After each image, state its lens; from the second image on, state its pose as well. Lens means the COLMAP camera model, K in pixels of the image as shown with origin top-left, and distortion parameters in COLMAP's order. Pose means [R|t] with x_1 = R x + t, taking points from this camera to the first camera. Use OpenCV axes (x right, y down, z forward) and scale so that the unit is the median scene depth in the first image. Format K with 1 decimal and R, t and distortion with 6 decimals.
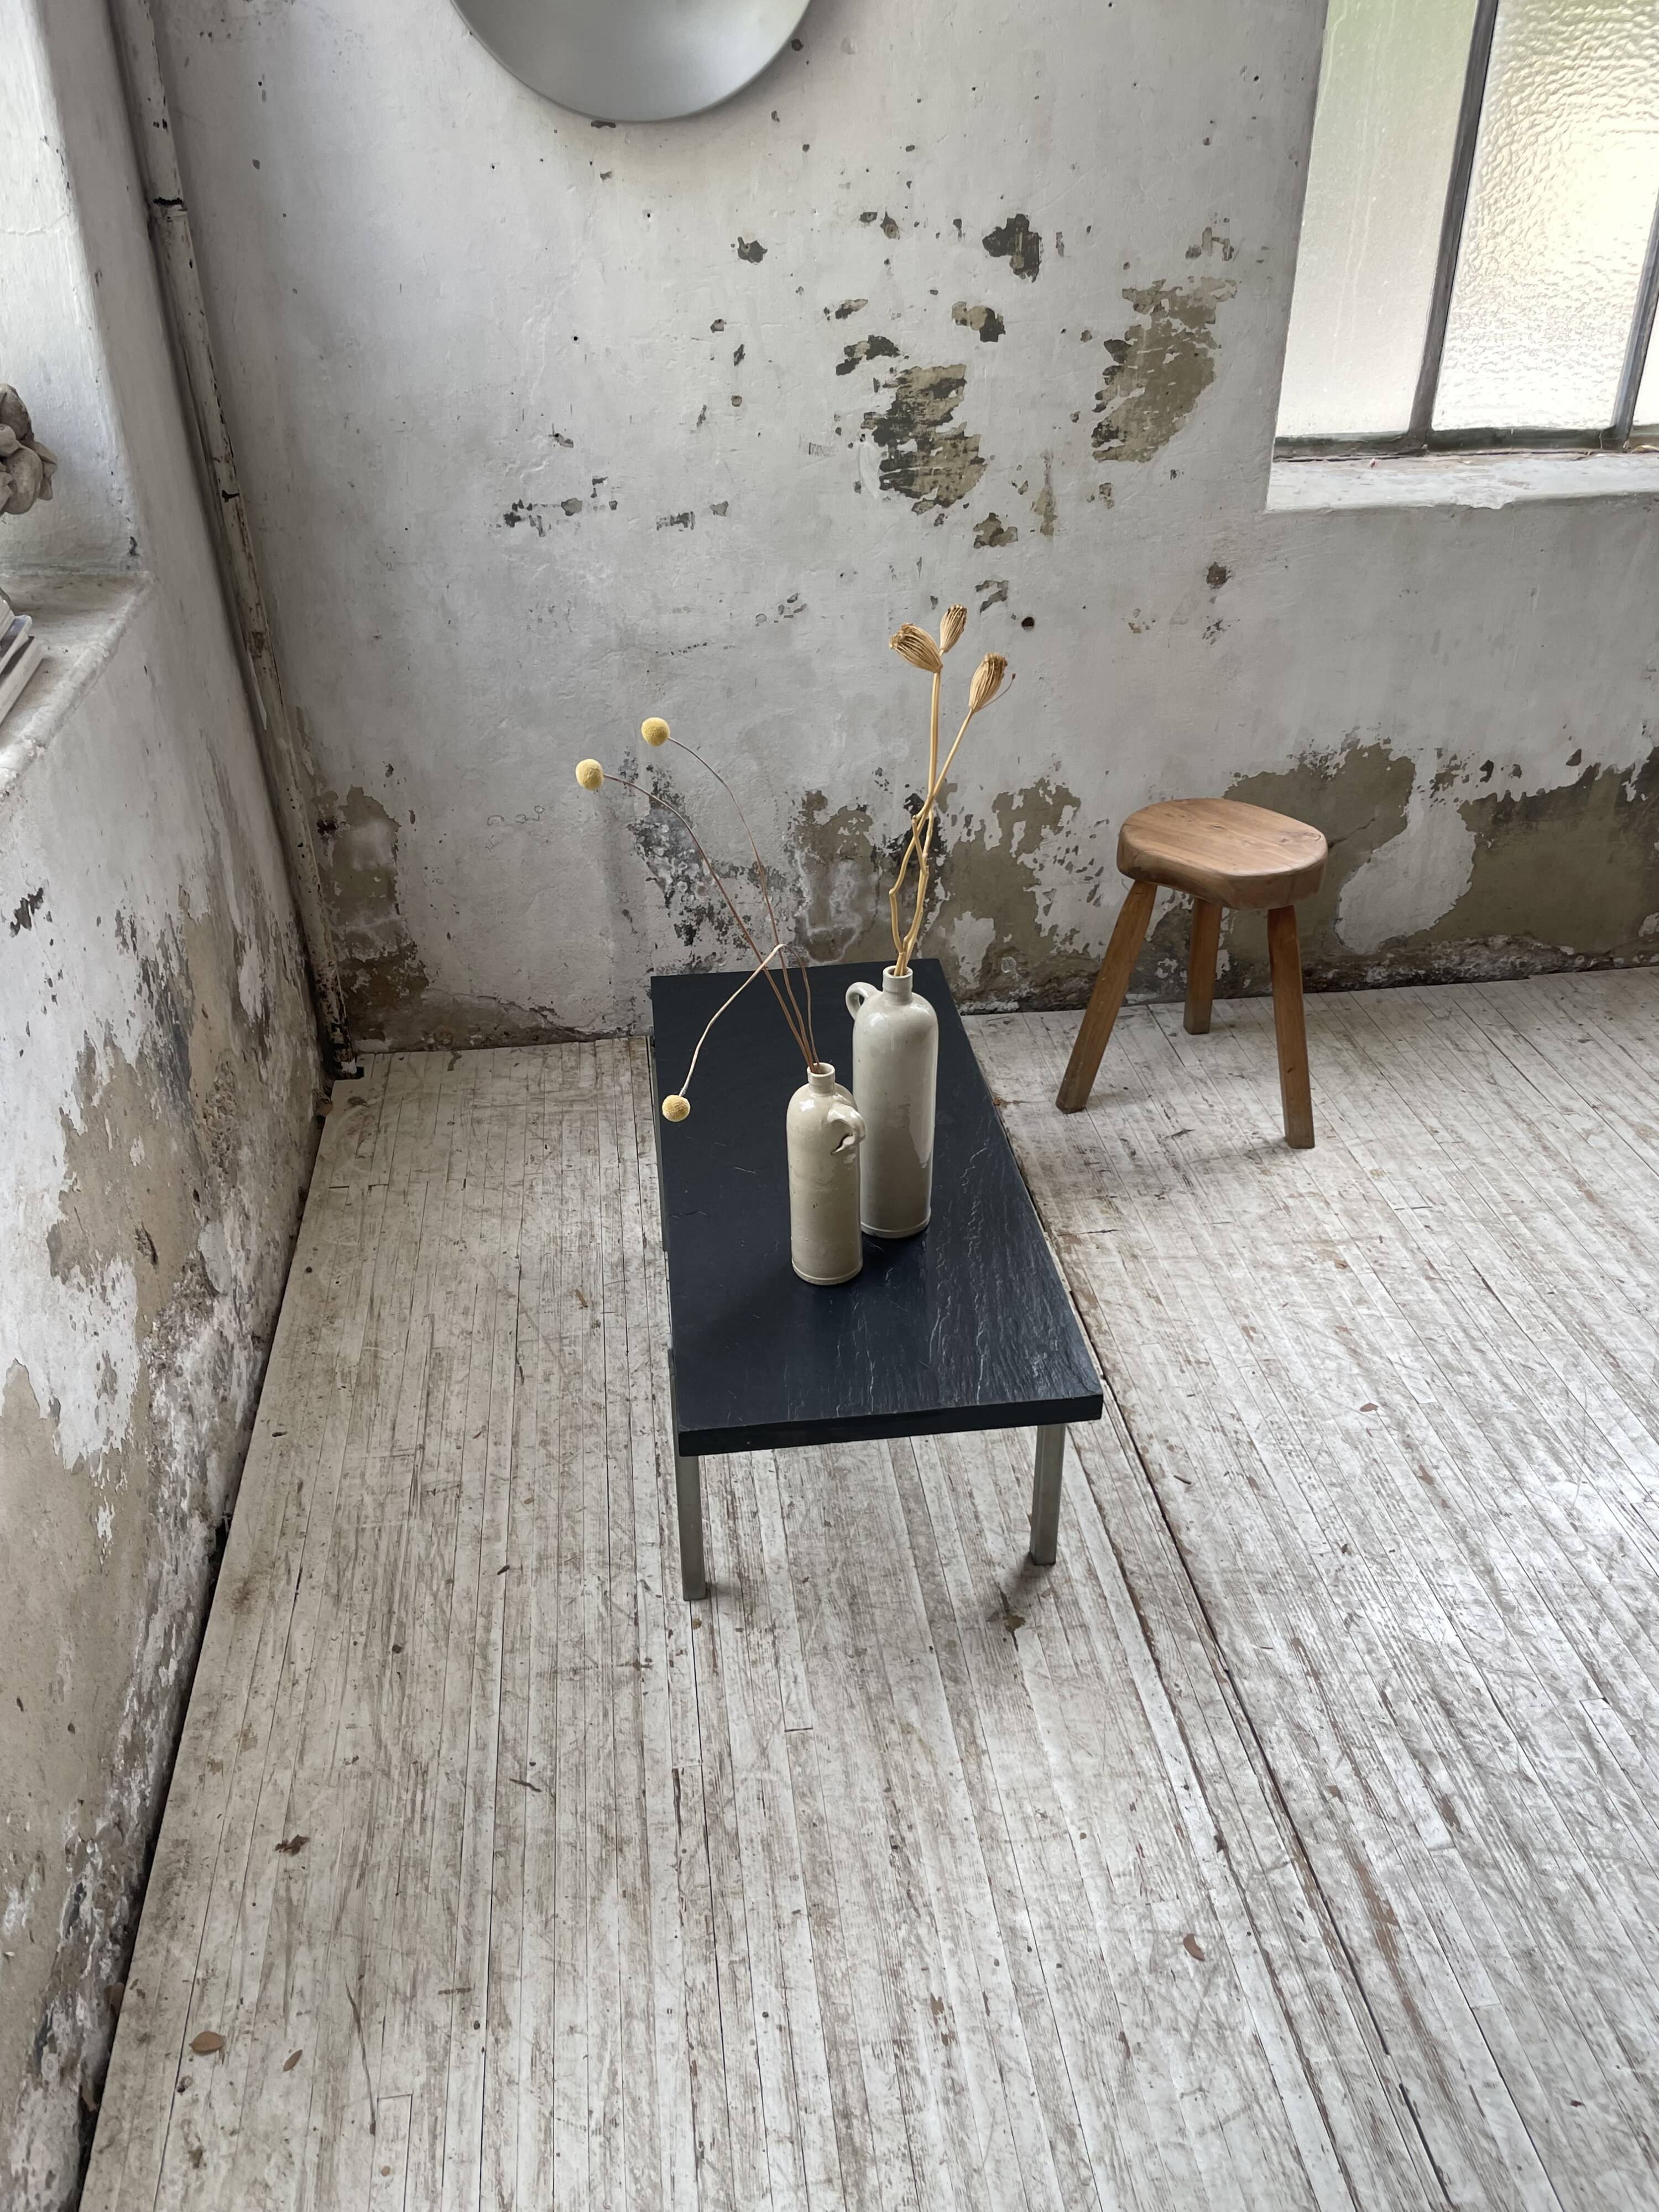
lens RADIAL K [[1699.9, 0, 843.0], [0, 1699.9, 1127.3], [0, 0, 1]] dist [0.086169, -0.123564]
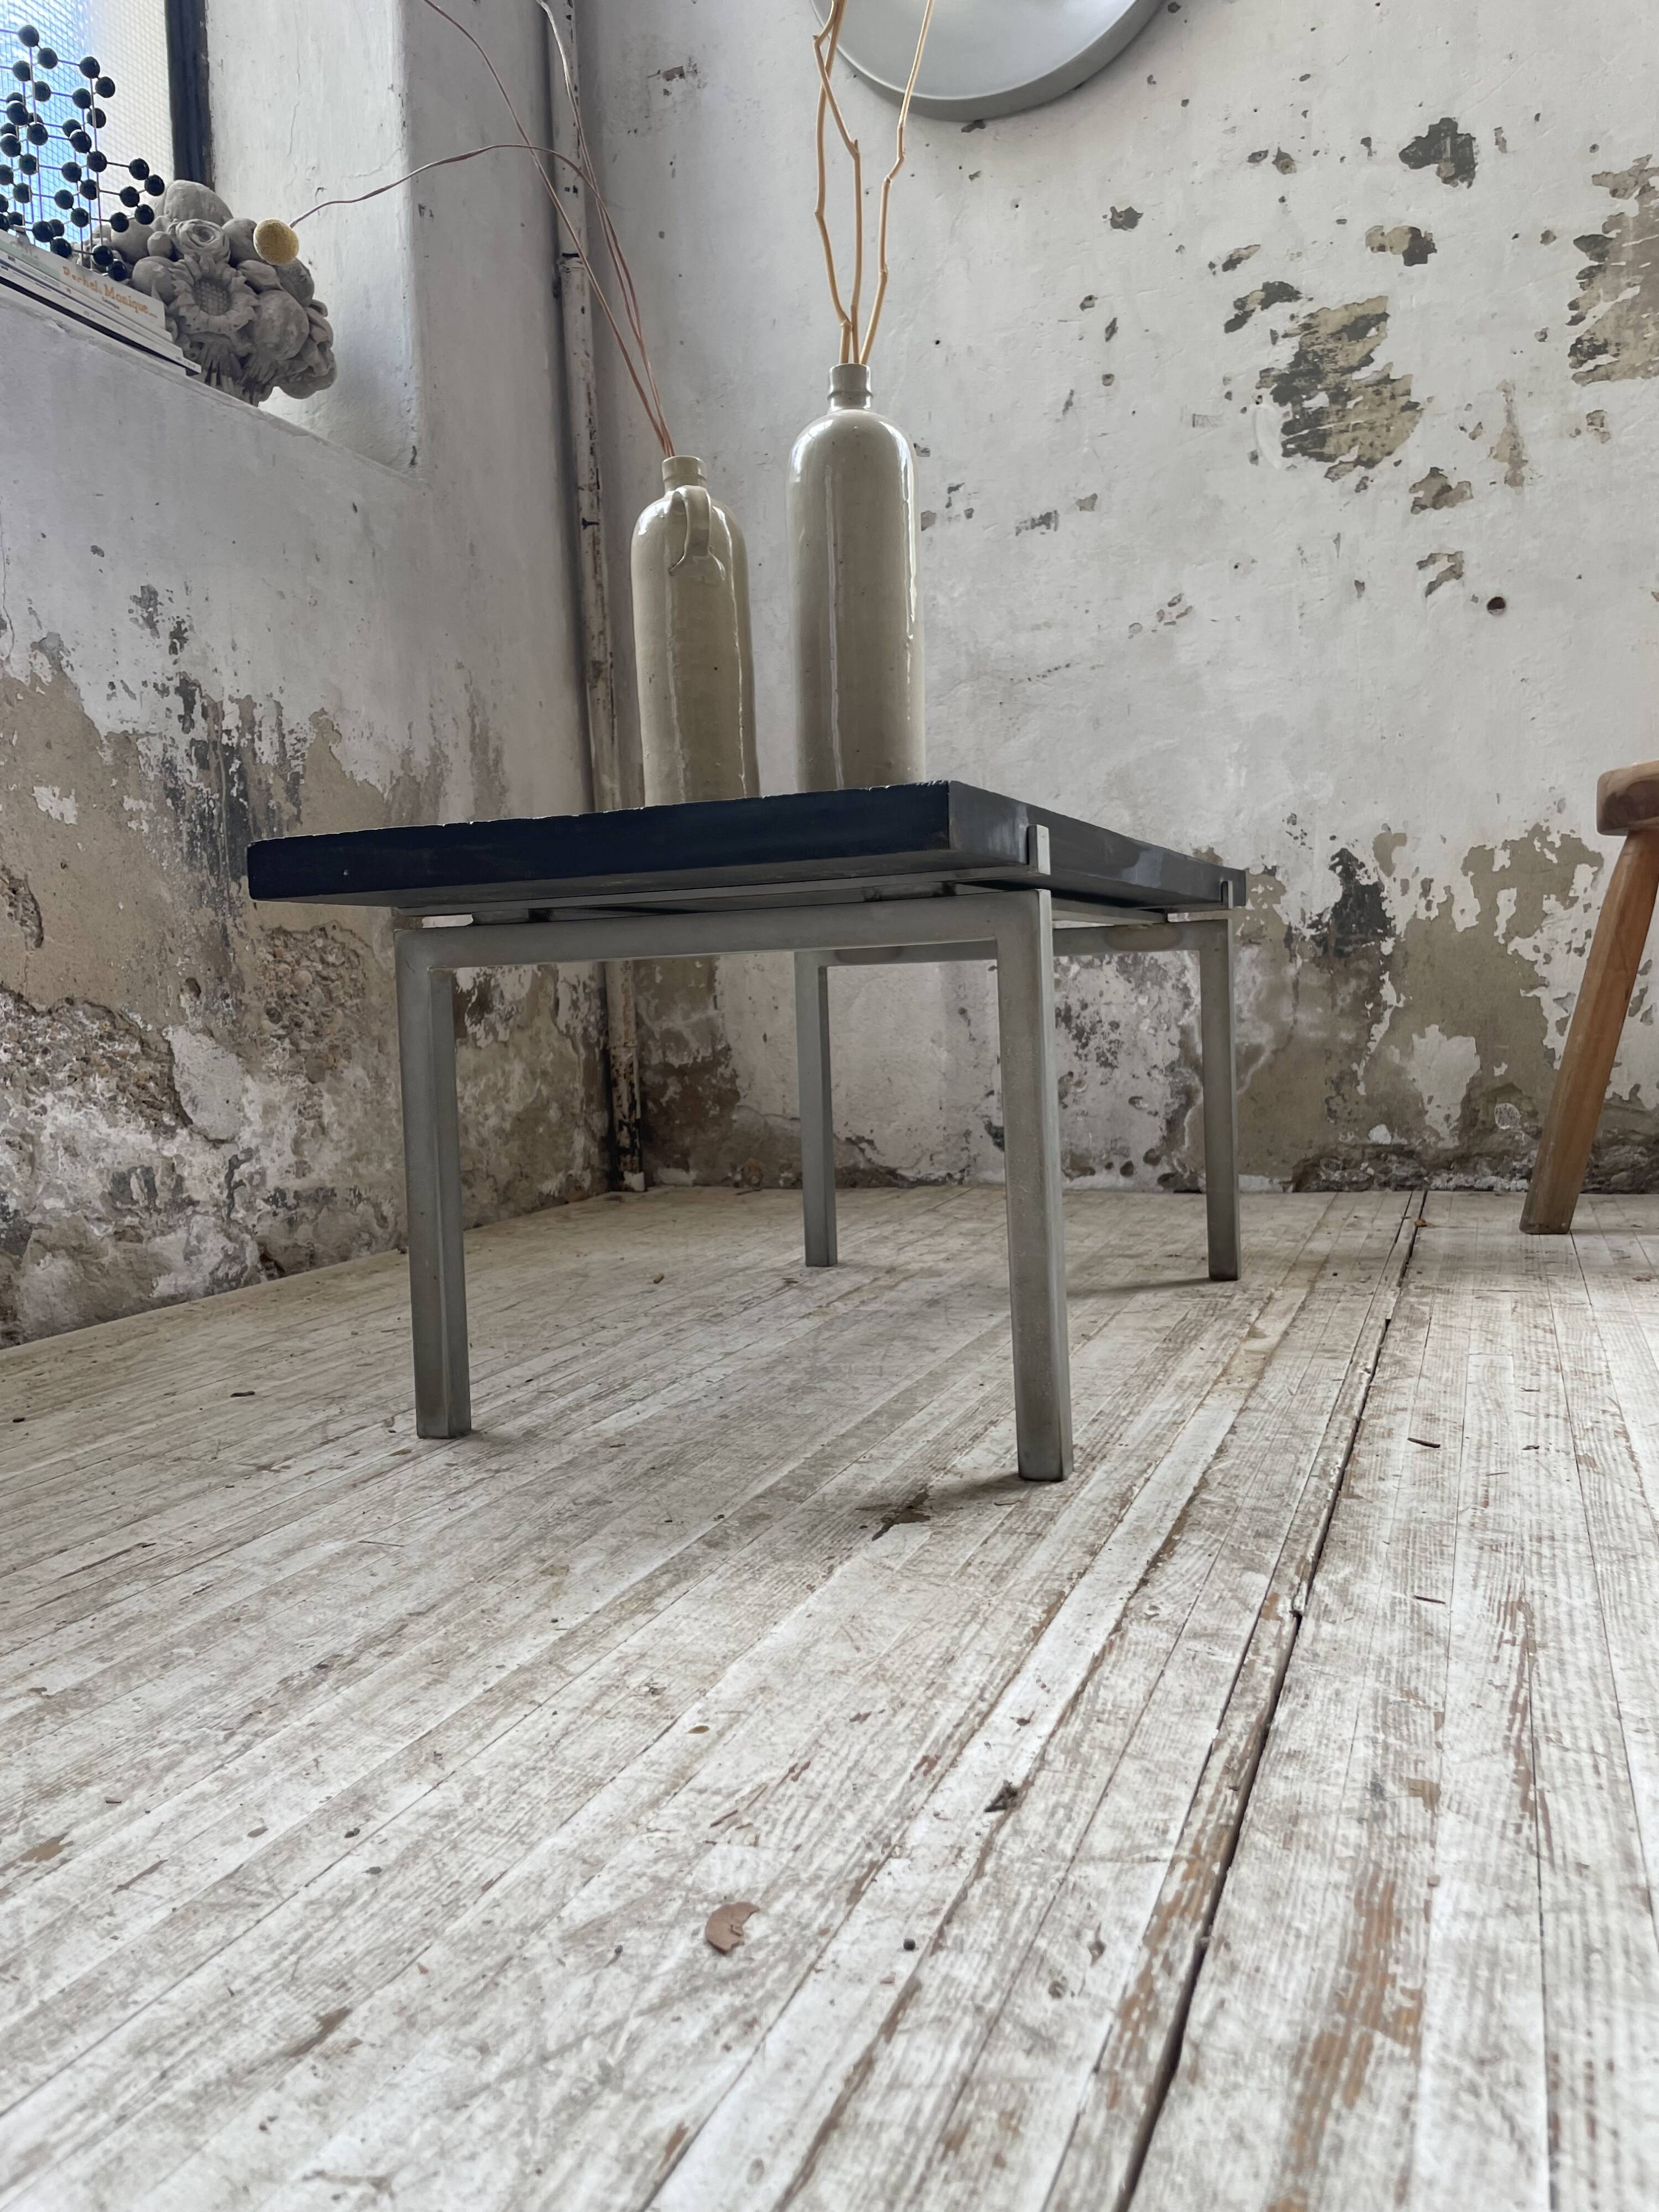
lens RADIAL K [[1699.9, 0, 818.1], [0, 1699.9, 1100.4], [0, 0, 1]] dist [0.086169, -0.123564]
pose [[0.868532, -0.006634, -0.495588, 0.252031], [-0.230909, 0.879348, -0.416446, 0.312787], [0.438557, 0.476133, 0.762211, 0.457855]]
